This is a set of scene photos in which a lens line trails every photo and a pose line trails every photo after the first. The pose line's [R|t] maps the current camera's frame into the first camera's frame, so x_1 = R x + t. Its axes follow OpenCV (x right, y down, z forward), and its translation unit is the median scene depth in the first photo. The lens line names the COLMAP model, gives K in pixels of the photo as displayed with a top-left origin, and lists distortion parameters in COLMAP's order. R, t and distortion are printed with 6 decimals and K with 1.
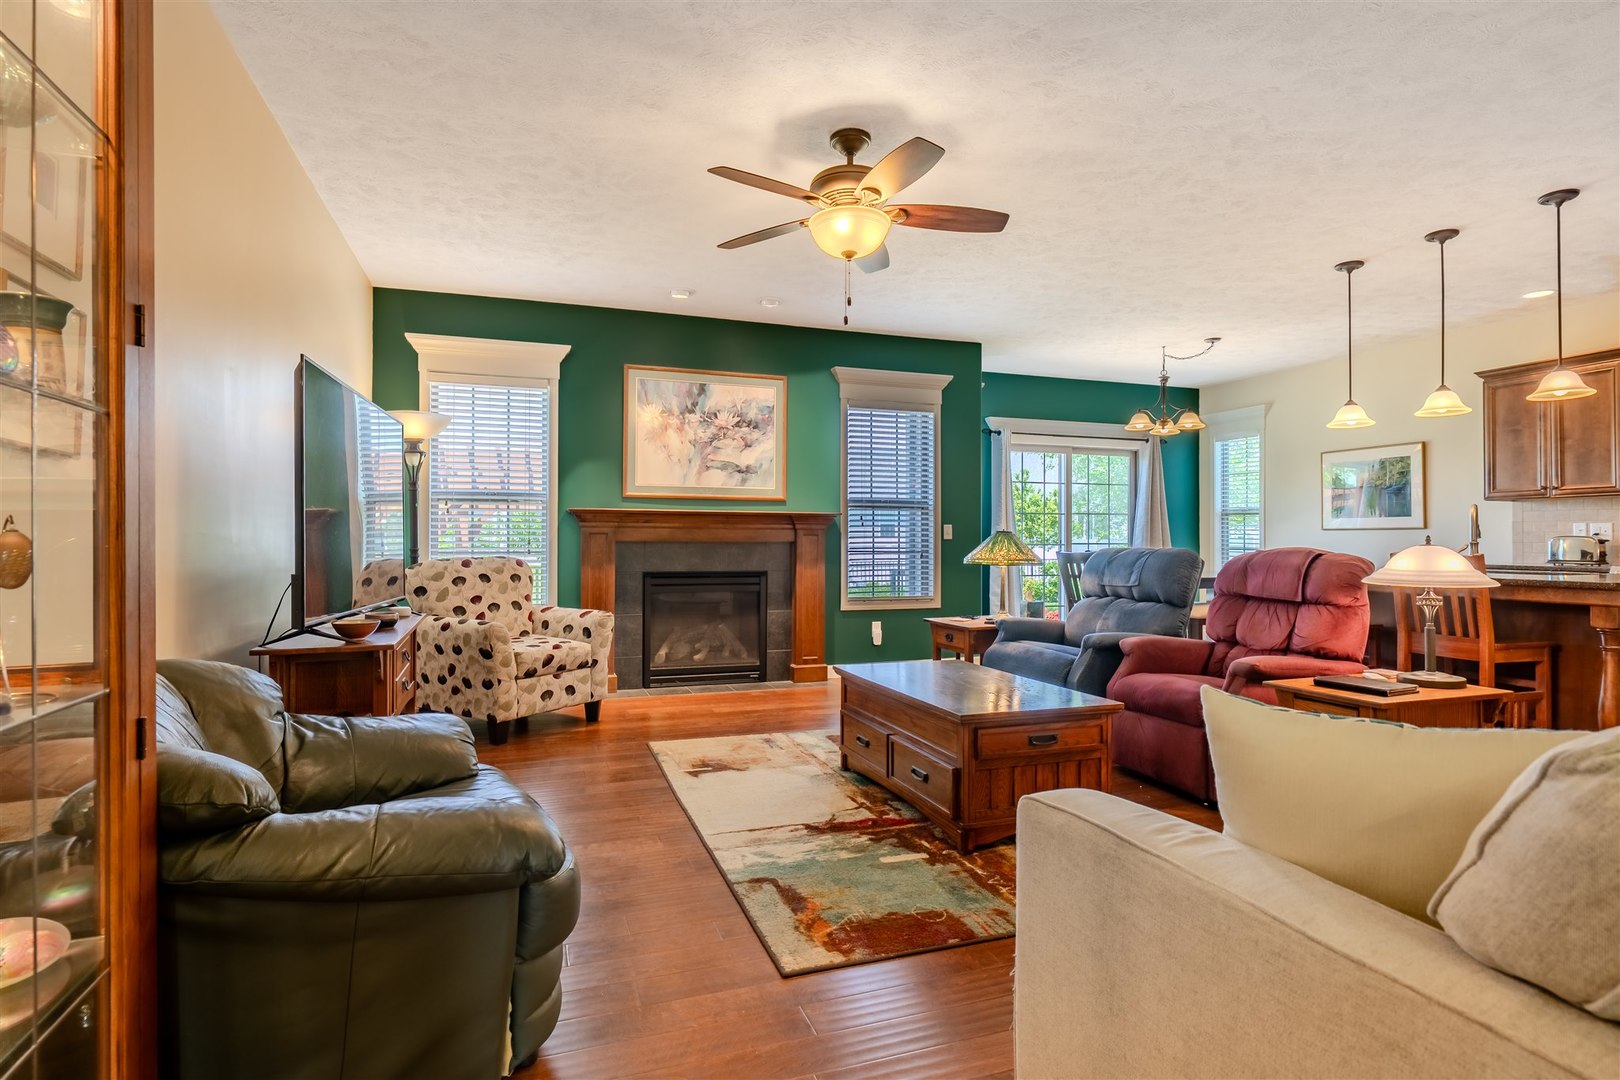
lens RADIAL K [[823.3, 0, 806.6], [0, 823.3, 534.1], [0, 0, 1]] dist [-0.004302, 0.001835]
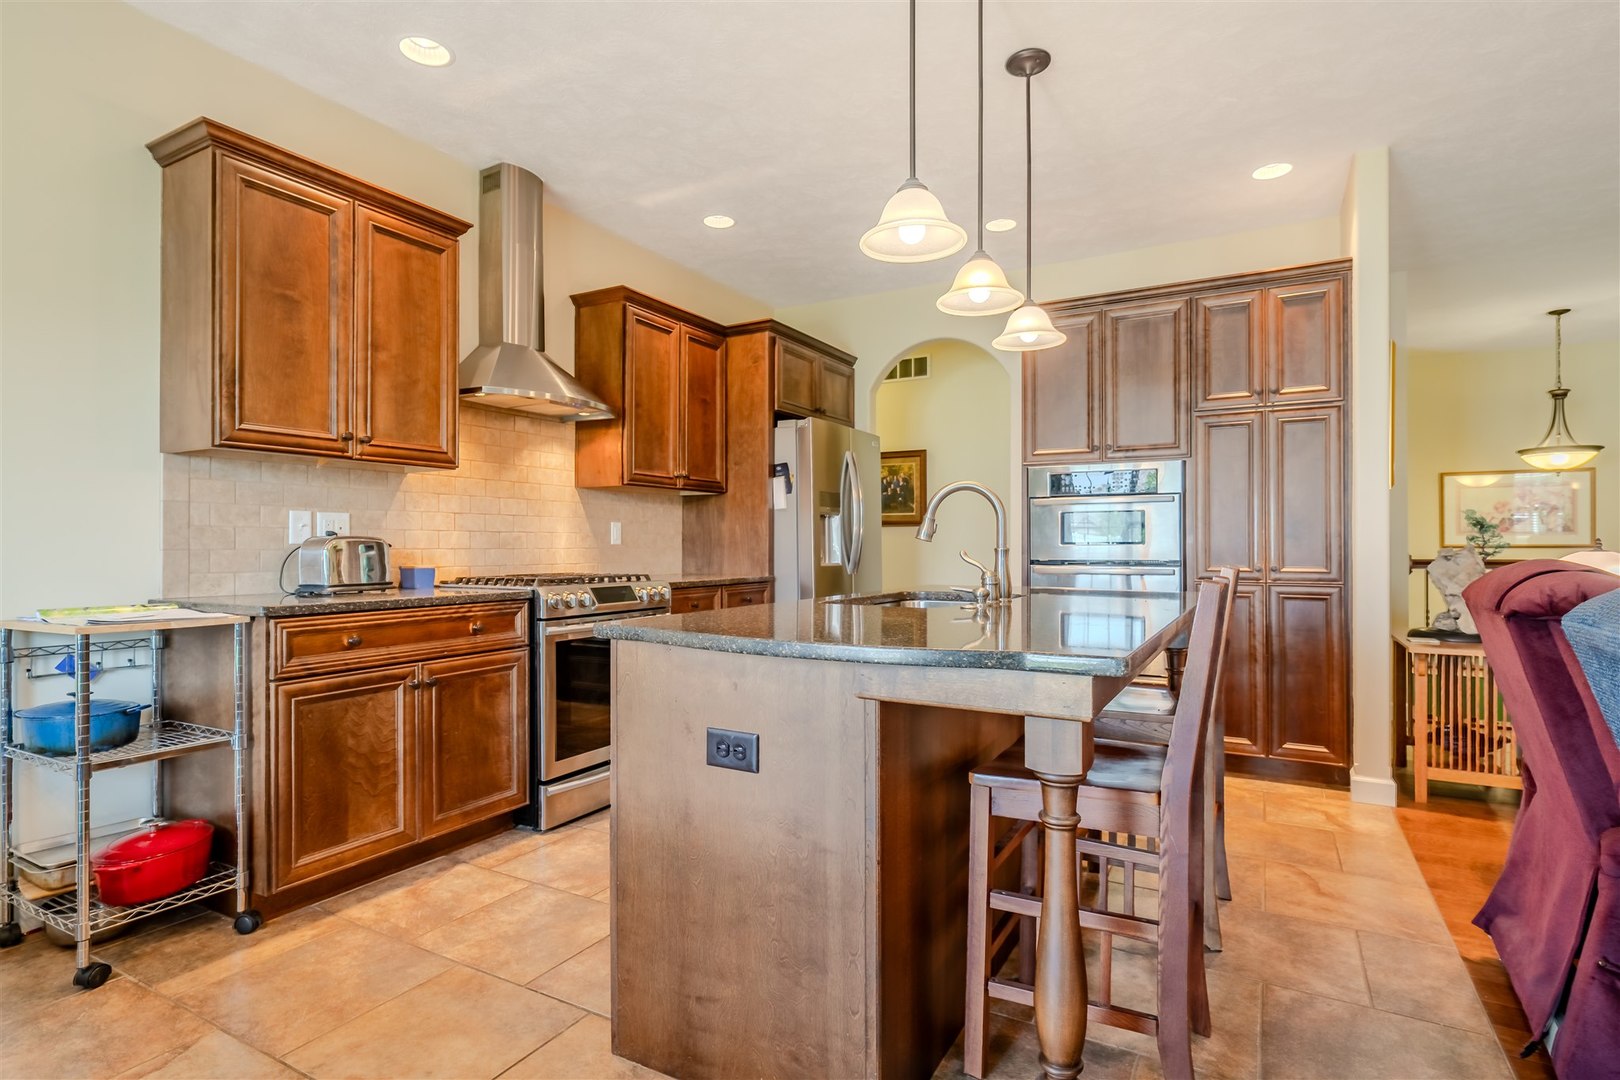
lens RADIAL K [[823.3, 0, 810.9], [0, 823.3, 544.2], [0, 0, 1]] dist [-0.004302, 0.001835]
pose [[-0.664915, 0.000744, 0.746919, 0.348448], [-0.005644, 0.999966, -0.006020, 0.008328], [-0.746898, -0.008219, -0.664888, 1.106118]]
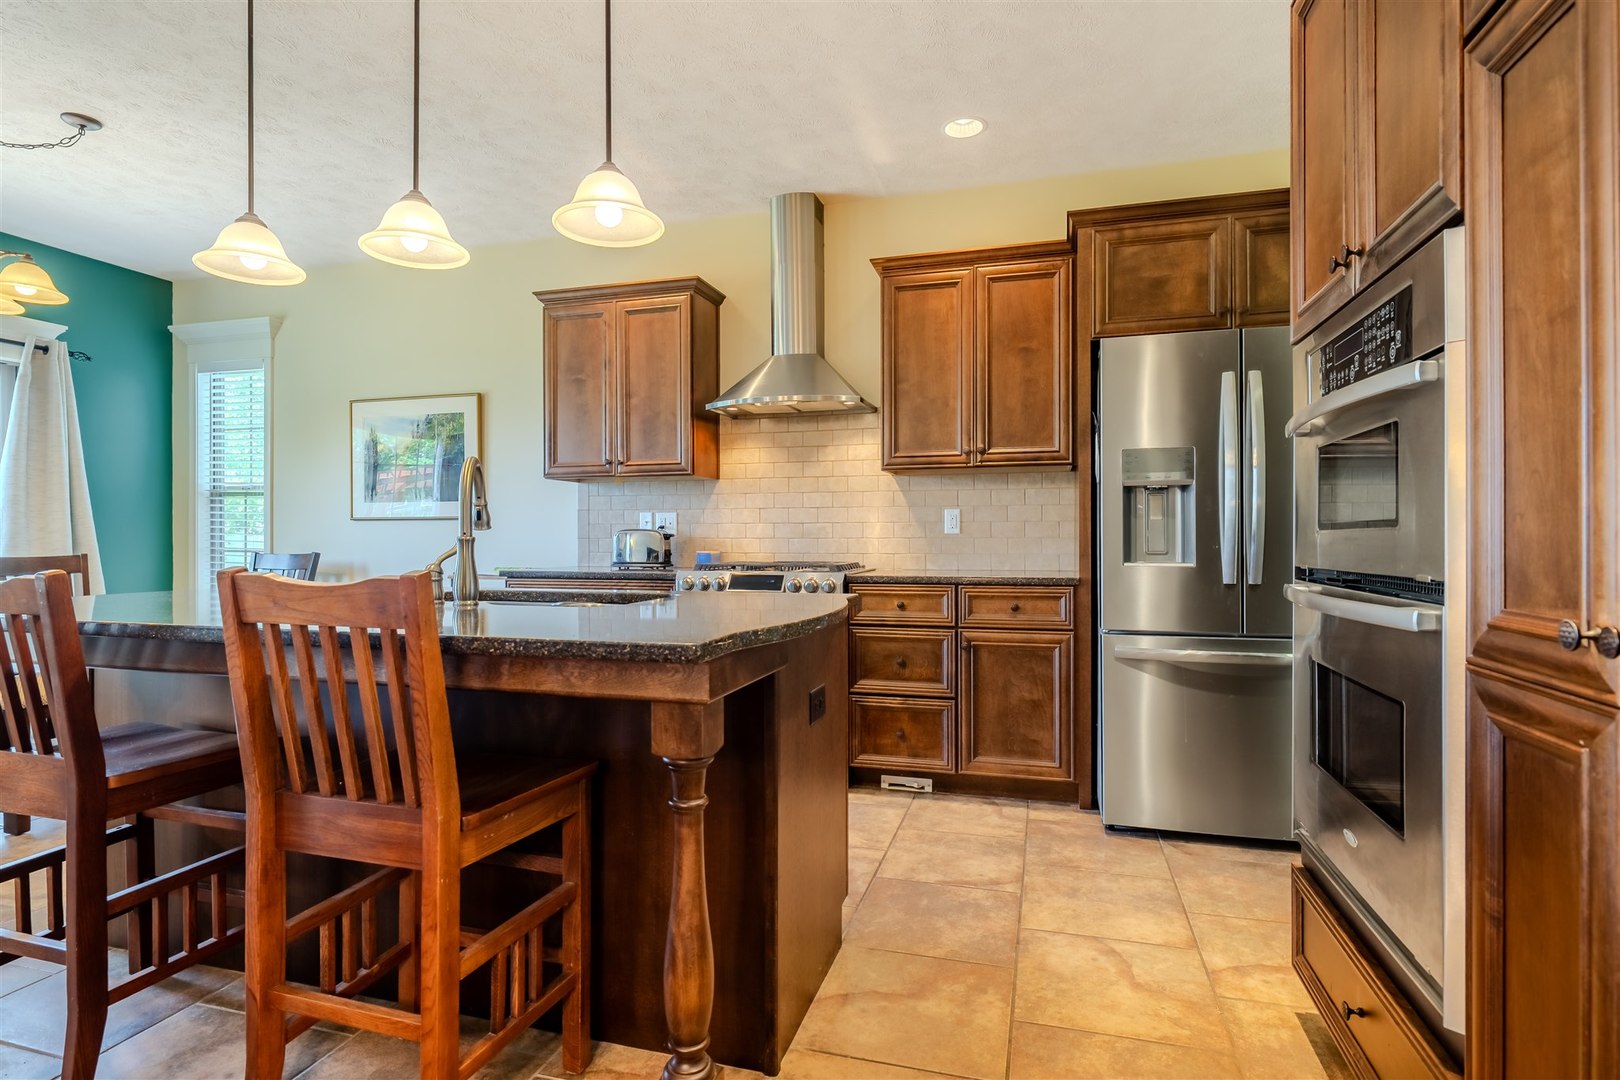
lens RADIAL K [[823.3, 0, 810.2], [0, 823.3, 536.4], [0, 0, 1]] dist [-0.004302, 0.001835]
pose [[0.583388, -0.001122, 0.812193, 0.410474], [-0.004325, 0.999981, 0.004488, 0.004568], [-0.812182, -0.006131, 0.583372, 0.430980]]
